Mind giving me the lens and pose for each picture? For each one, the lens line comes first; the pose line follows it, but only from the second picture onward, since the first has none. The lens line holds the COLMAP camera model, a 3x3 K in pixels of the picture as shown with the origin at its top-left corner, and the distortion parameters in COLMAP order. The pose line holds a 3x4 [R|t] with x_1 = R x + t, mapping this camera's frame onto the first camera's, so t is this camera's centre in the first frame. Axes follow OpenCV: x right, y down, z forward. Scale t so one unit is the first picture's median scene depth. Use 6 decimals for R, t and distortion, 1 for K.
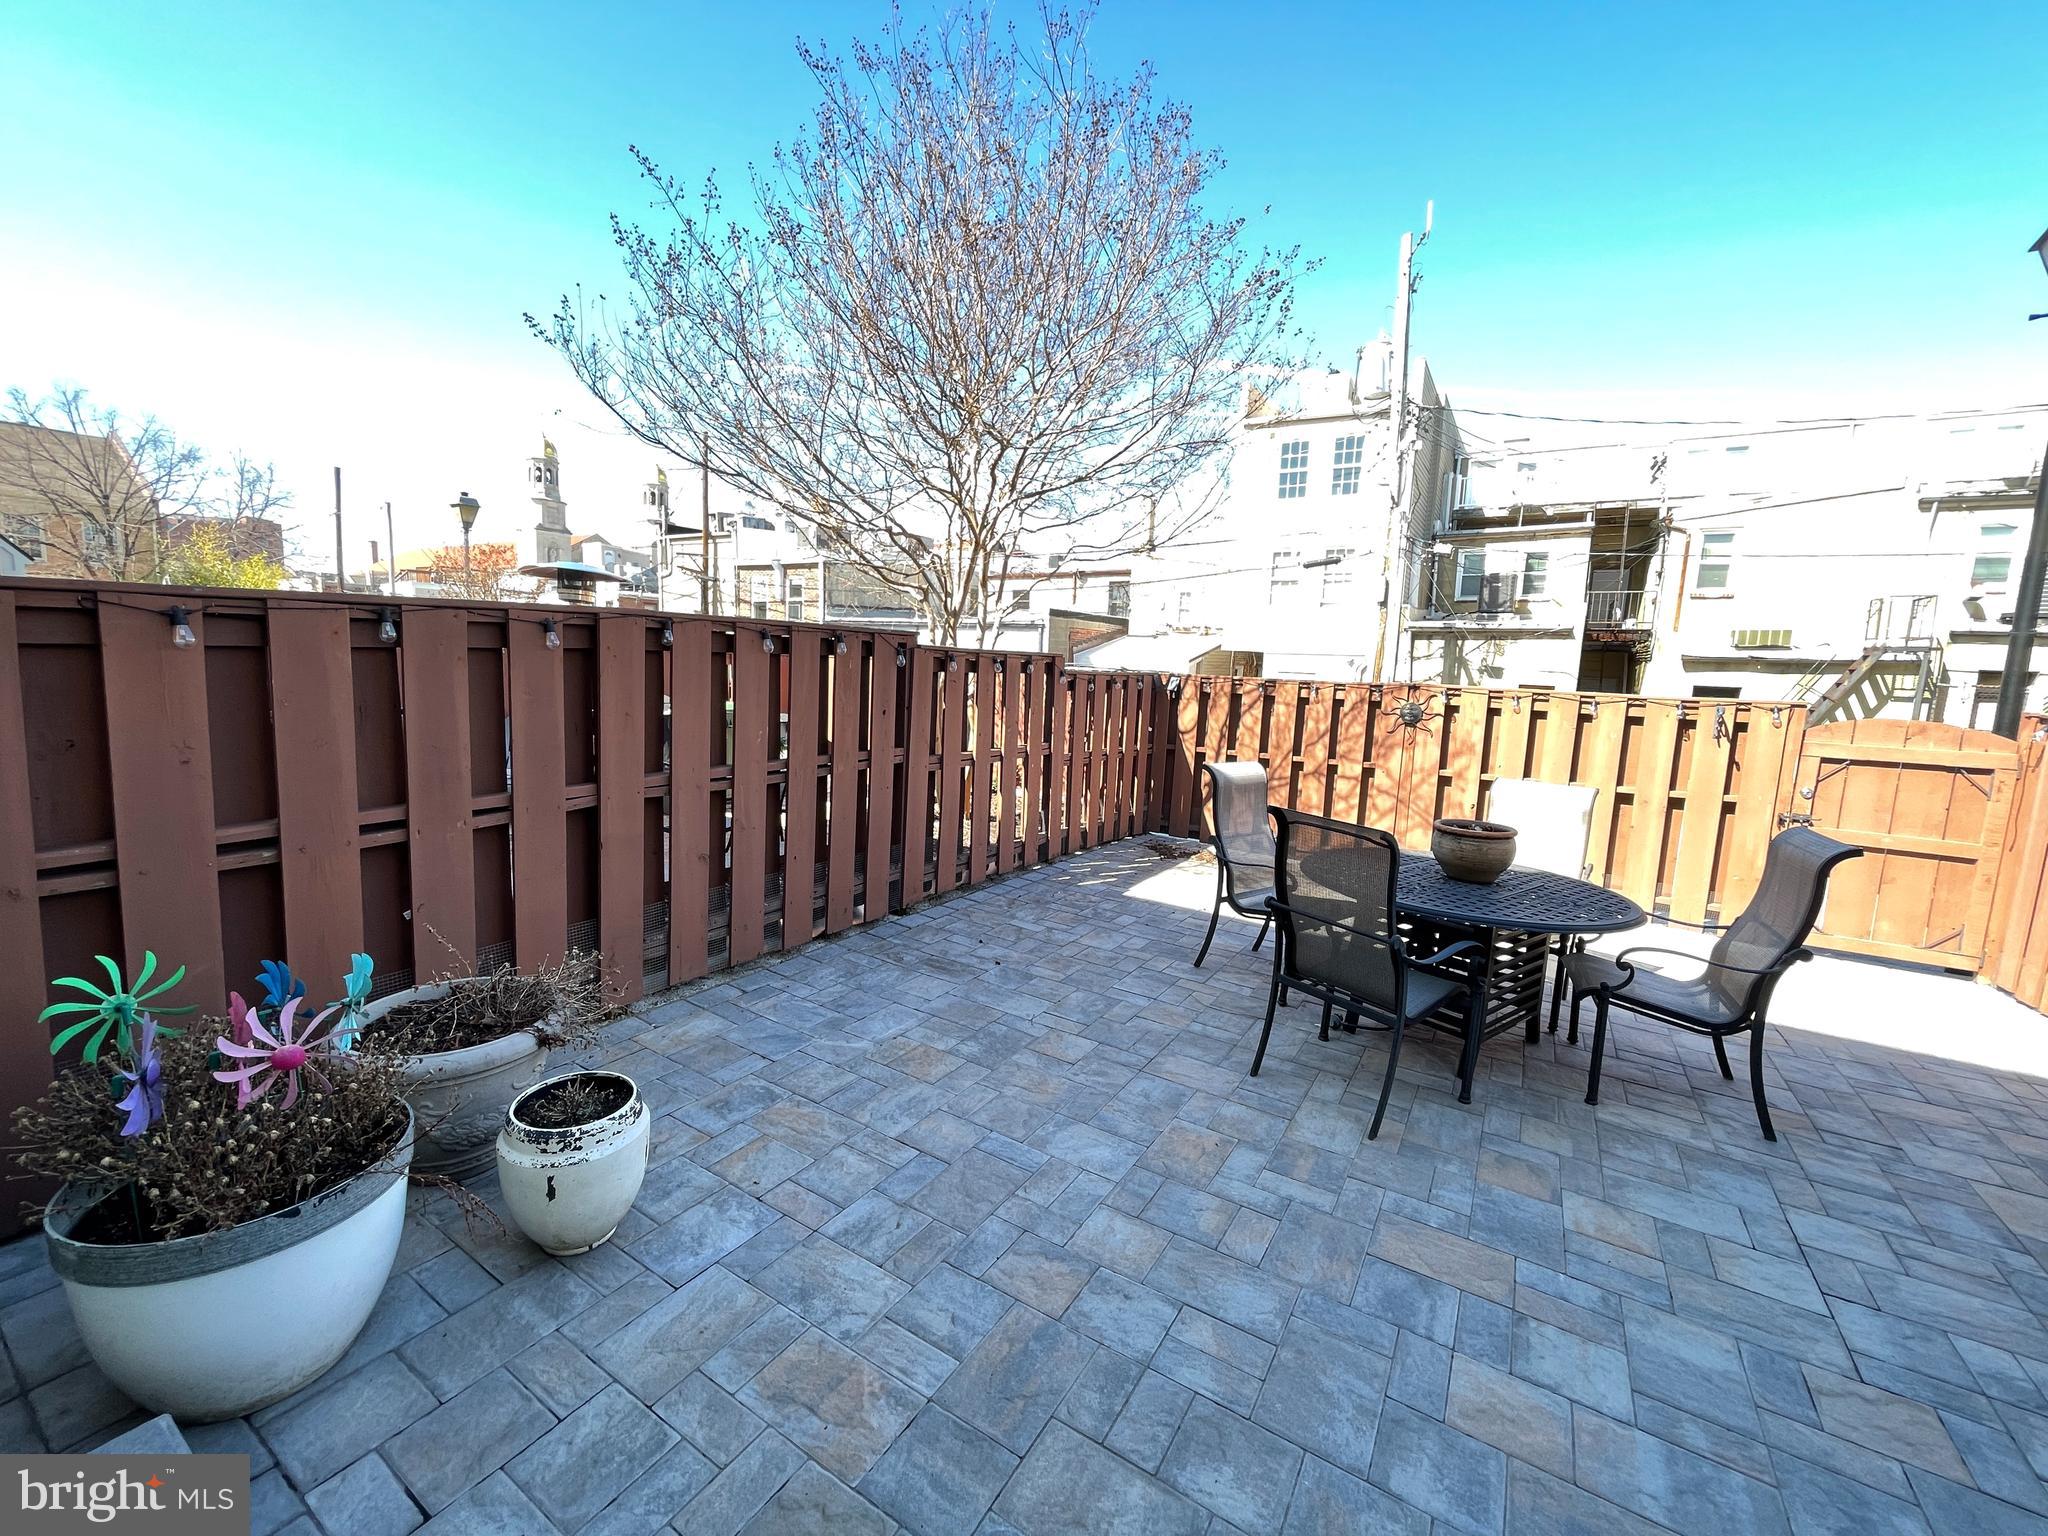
lens RADIAL K [[825.0, 0, 1027.9], [0, 825.0, 768.1], [0, 0, 1]] dist [-0.003003, 0.000033]
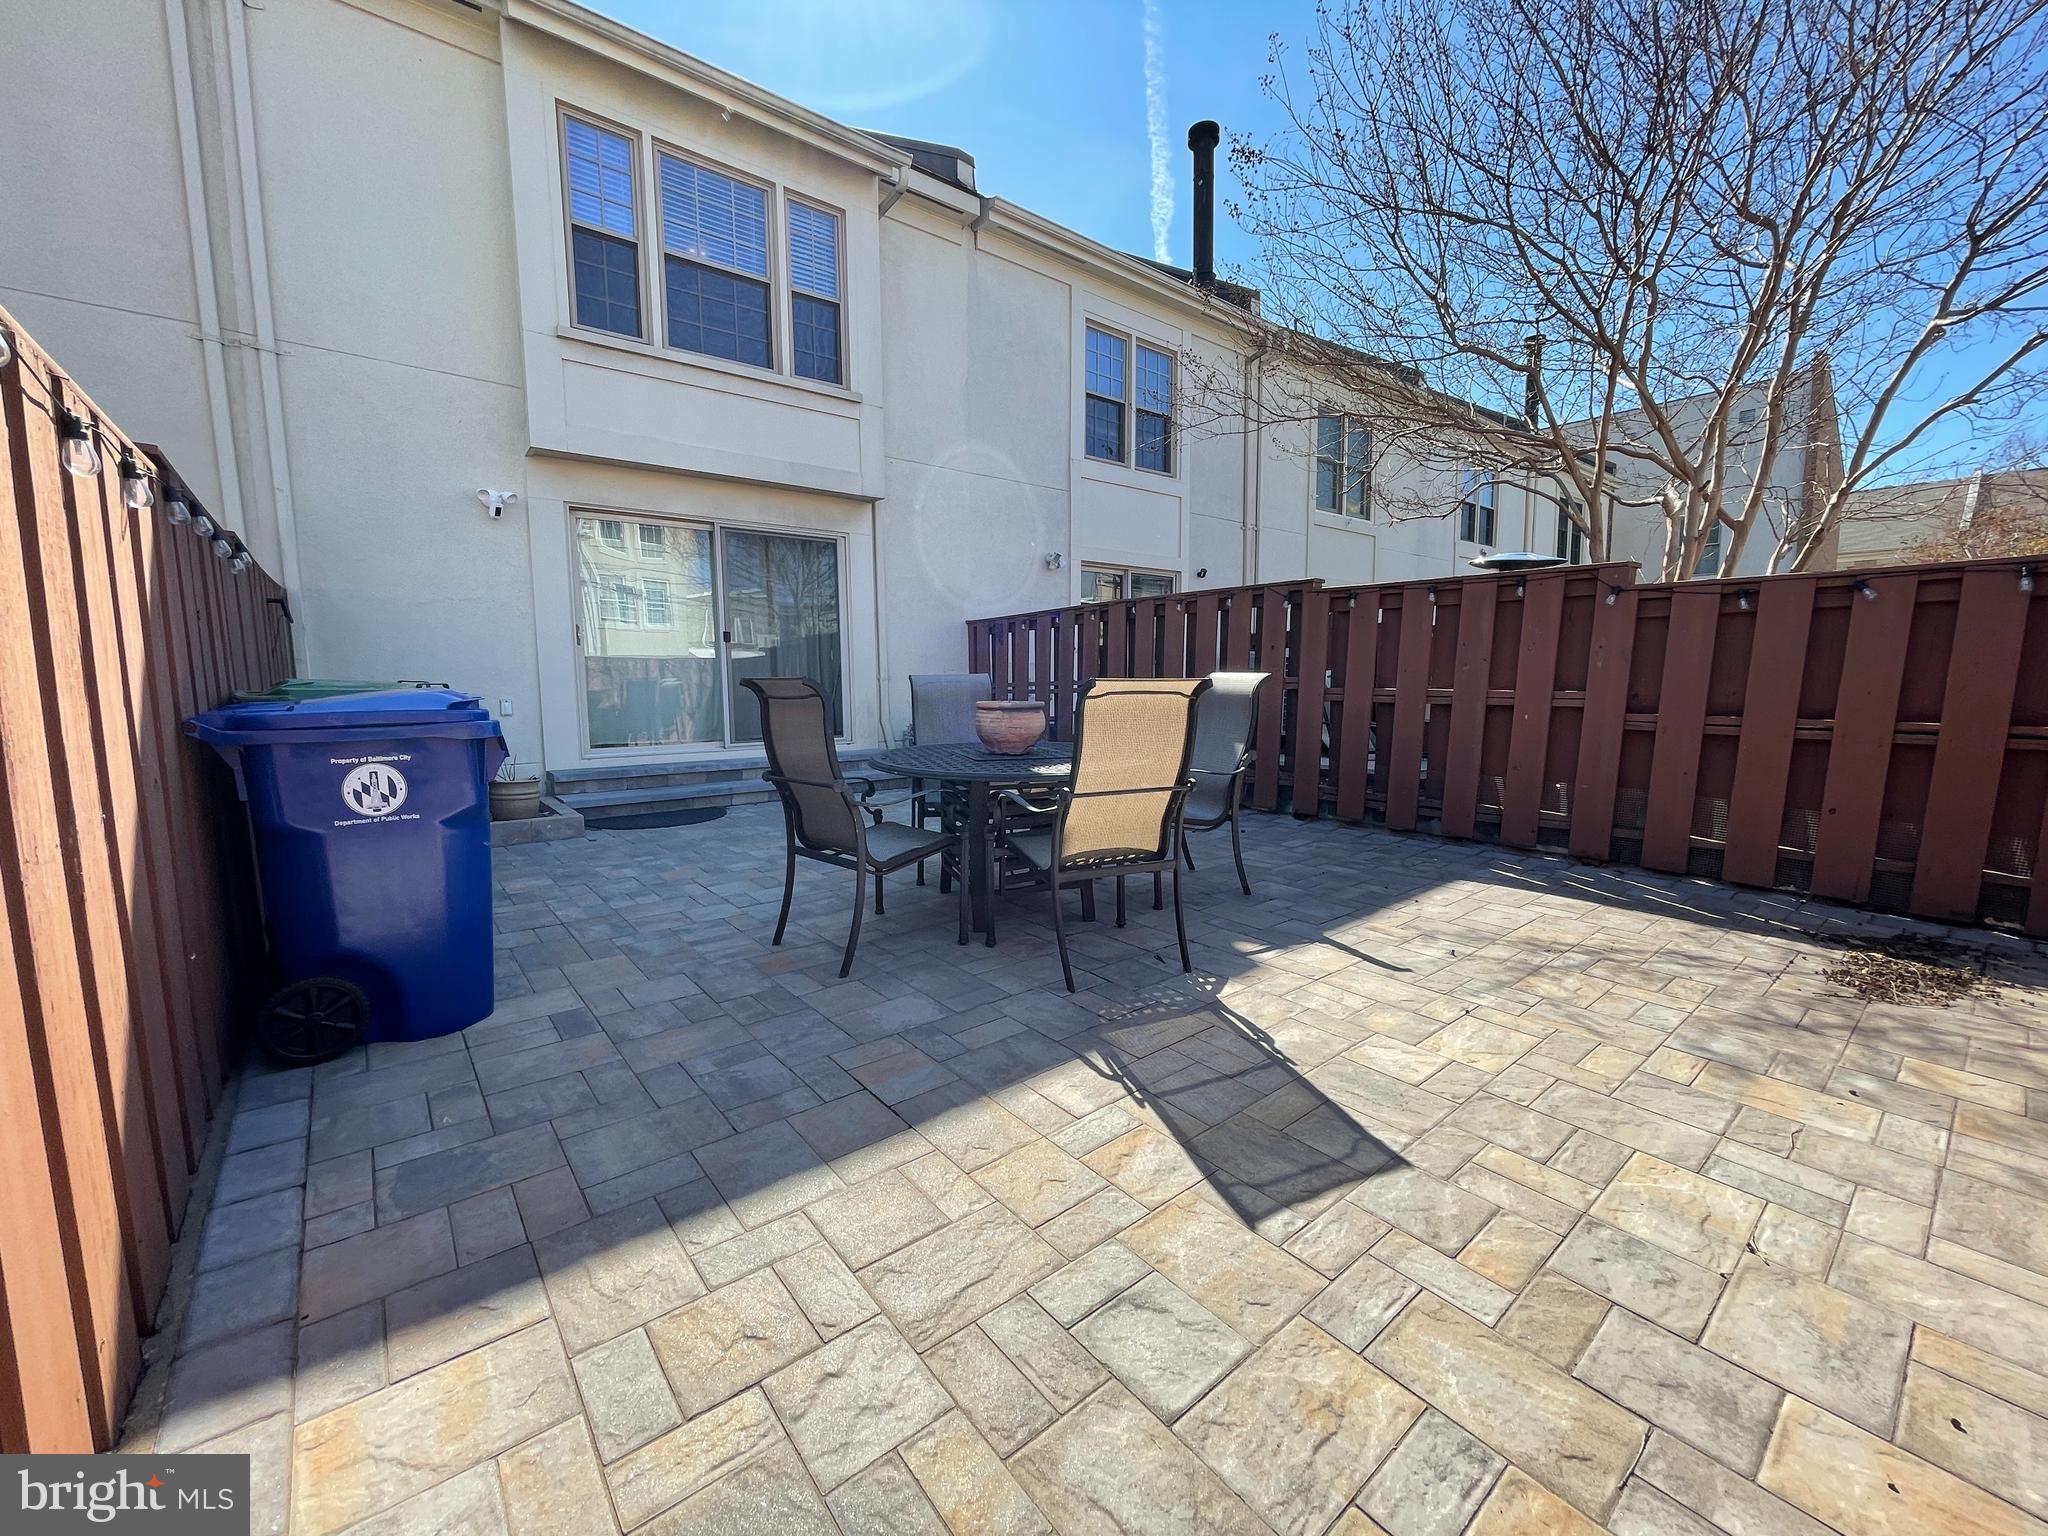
lens RADIAL K [[825.0, 0, 1009.8], [0, 825.0, 763.1], [0, 0, 1]] dist [-0.003003, 0.000033]
pose [[-0.332607, 0.059202, -0.941205, 1.293255], [-0.137278, 0.984358, 0.110428, 0.024634], [0.933020, 0.165936, -0.319277, 1.132793]]
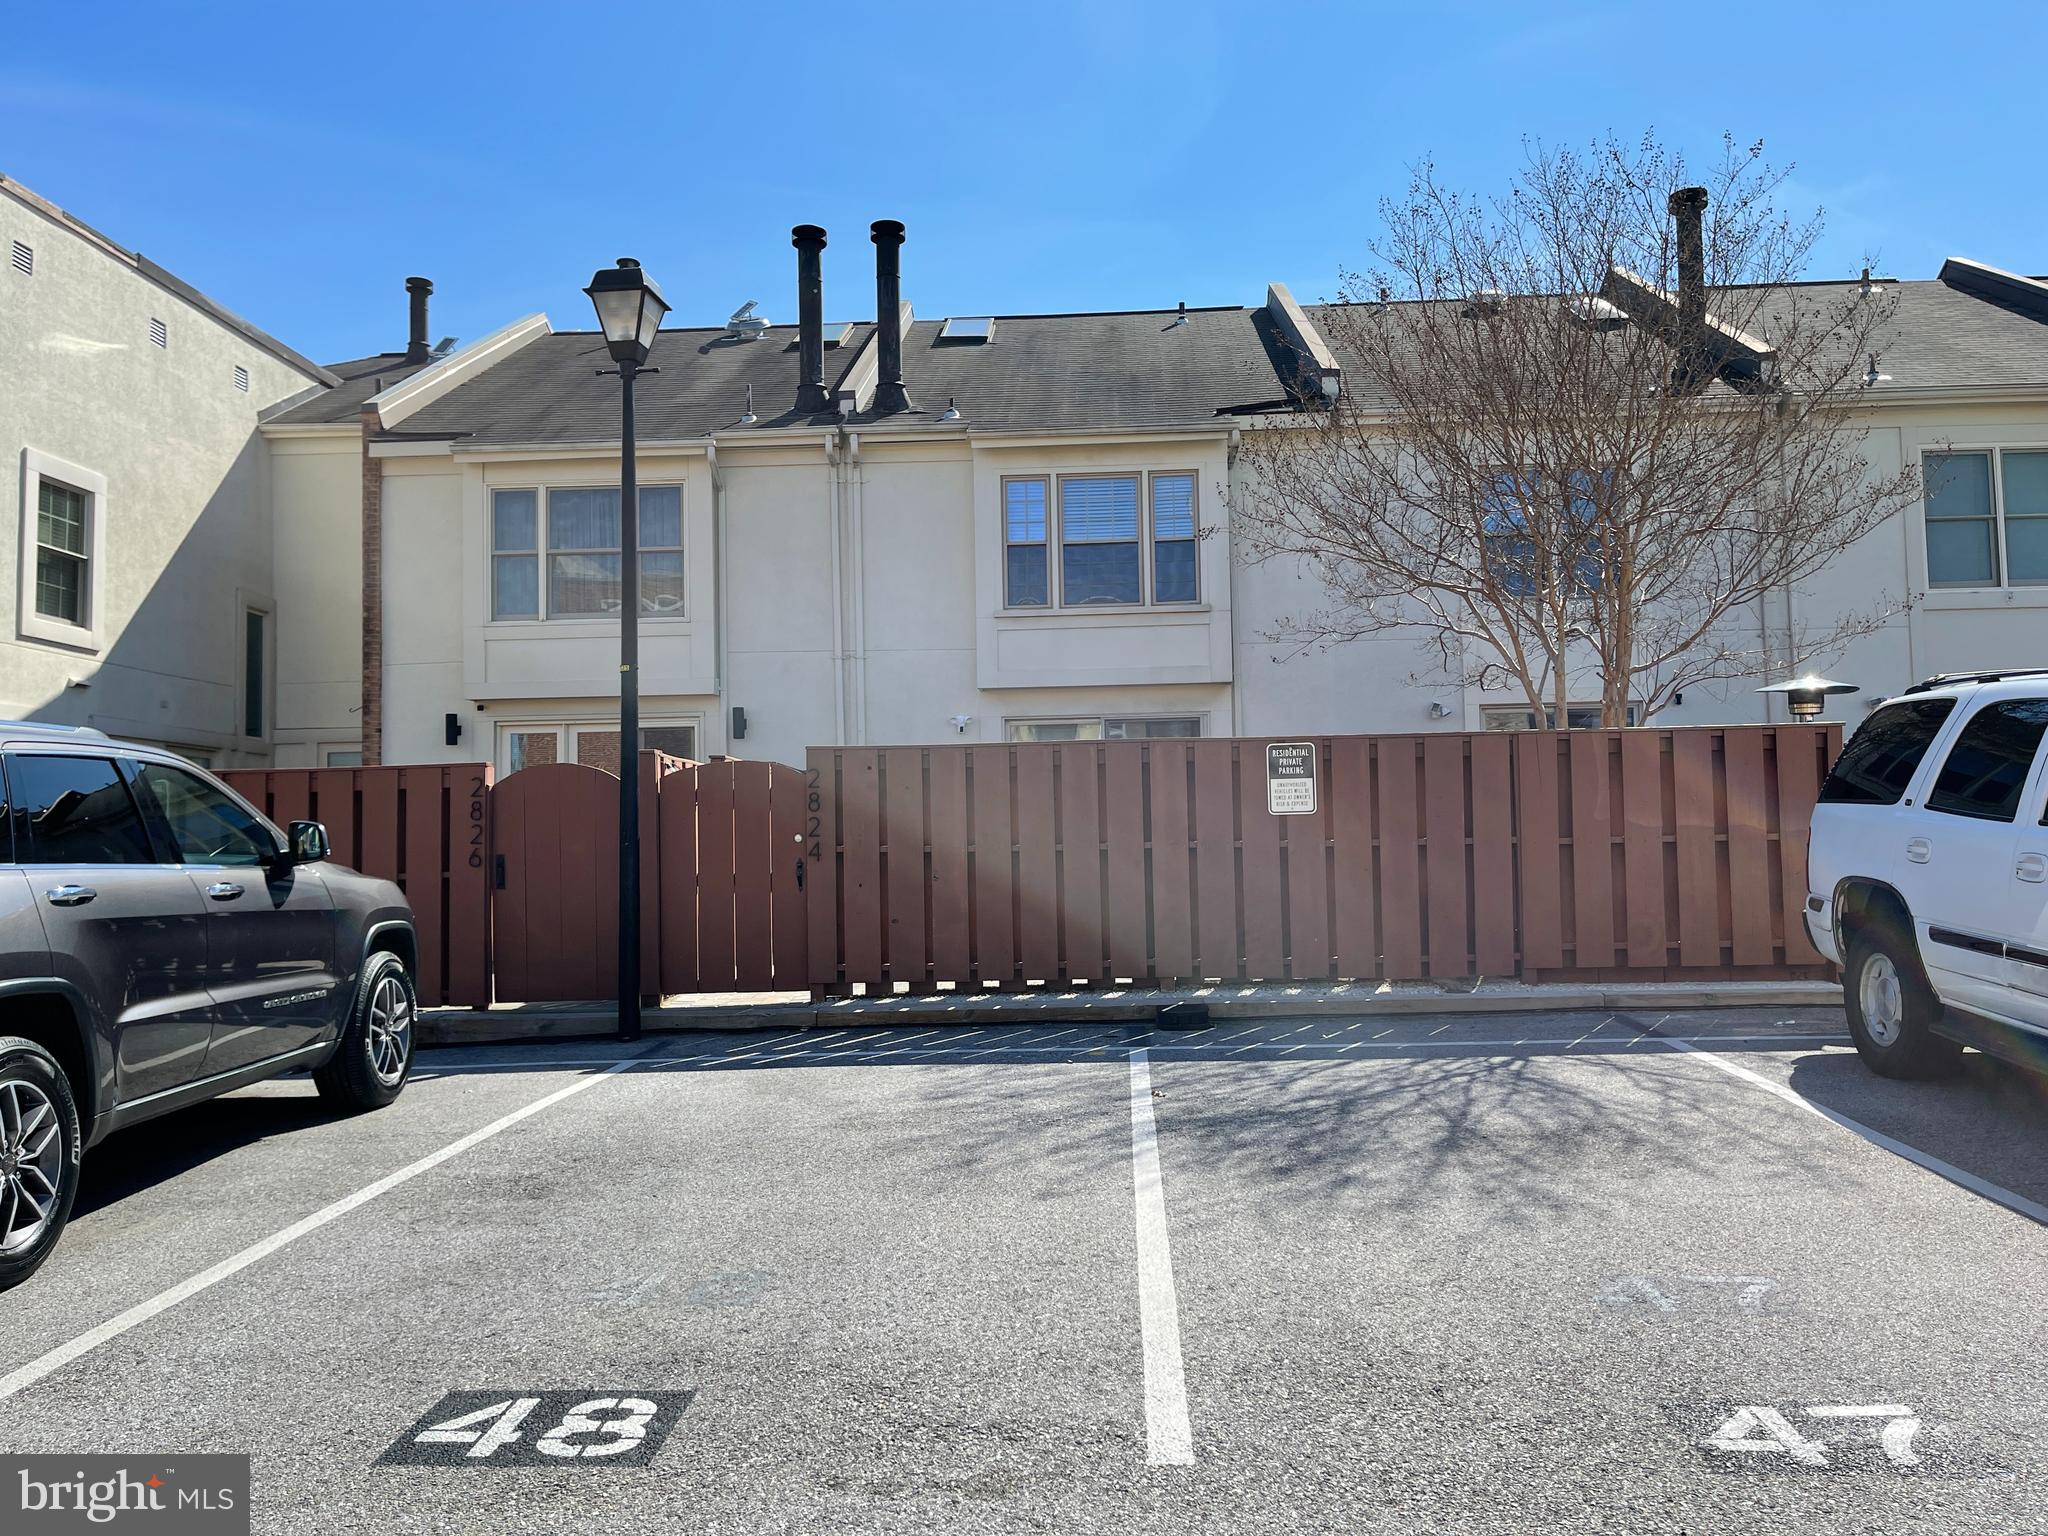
lens RADIAL K [[1540.3, 0, 1028.2], [0, 1540.3, 764.8], [0, 0, 1]] dist [0.050808, -0.048342]
pose [[-0.875301, -0.054260, -0.480525, 2.097508], [-0.082474, 0.995877, 0.037779, -0.203122], [0.476493, 0.072698, -0.876167, 3.600296]]
